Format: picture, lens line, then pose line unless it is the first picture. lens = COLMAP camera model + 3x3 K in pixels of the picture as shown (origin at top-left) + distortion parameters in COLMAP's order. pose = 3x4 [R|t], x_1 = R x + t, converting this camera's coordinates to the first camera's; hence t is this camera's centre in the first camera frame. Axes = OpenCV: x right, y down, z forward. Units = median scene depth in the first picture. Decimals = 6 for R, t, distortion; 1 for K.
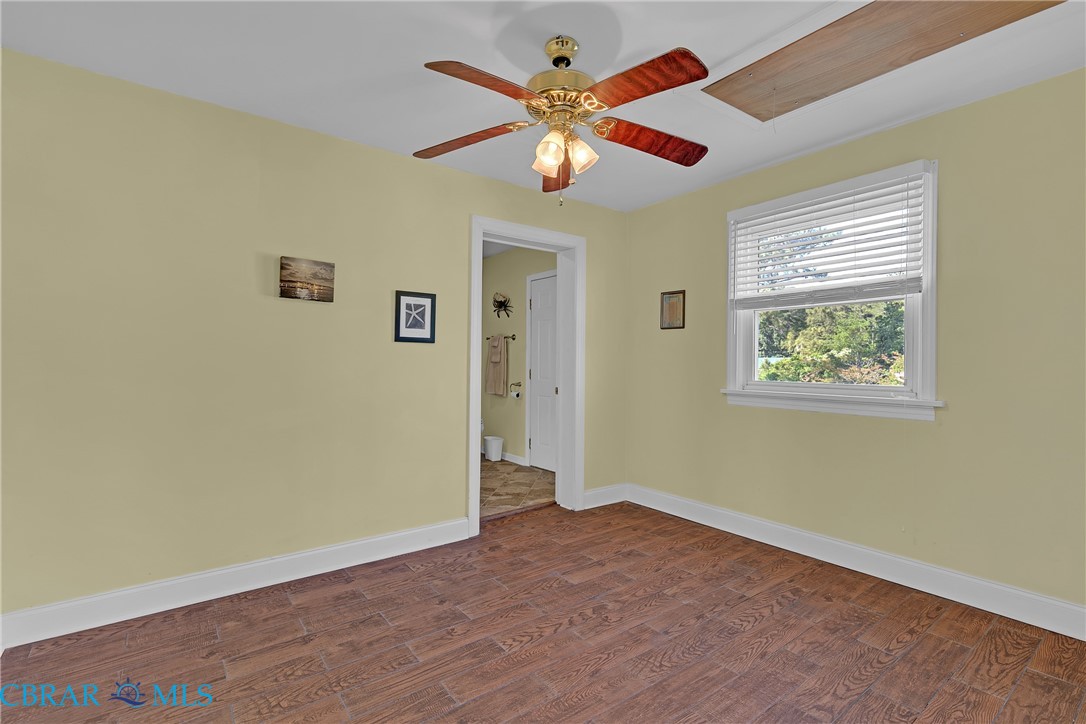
lens RADIAL K [[505.6, 0, 559.4], [0, 505.6, 353.6], [0, 0, 1]] dist [0.001686, 0.000156]
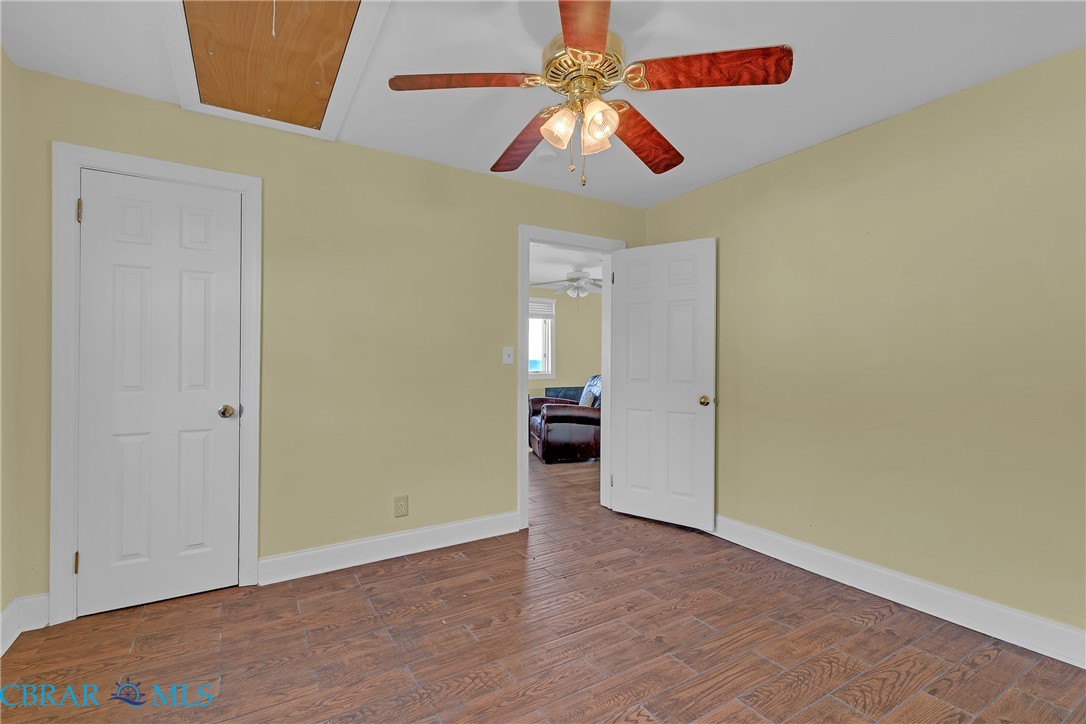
lens RADIAL K [[505.6, 0, 559.4], [0, 505.6, 353.6], [0, 0, 1]] dist [0.001686, 0.000156]
pose [[-0.995386, -0.008527, 0.095574, -0.046175], [-0.010742, 0.999685, -0.022688, 0.022828], [-0.095350, -0.023610, -0.995164, 1.994378]]
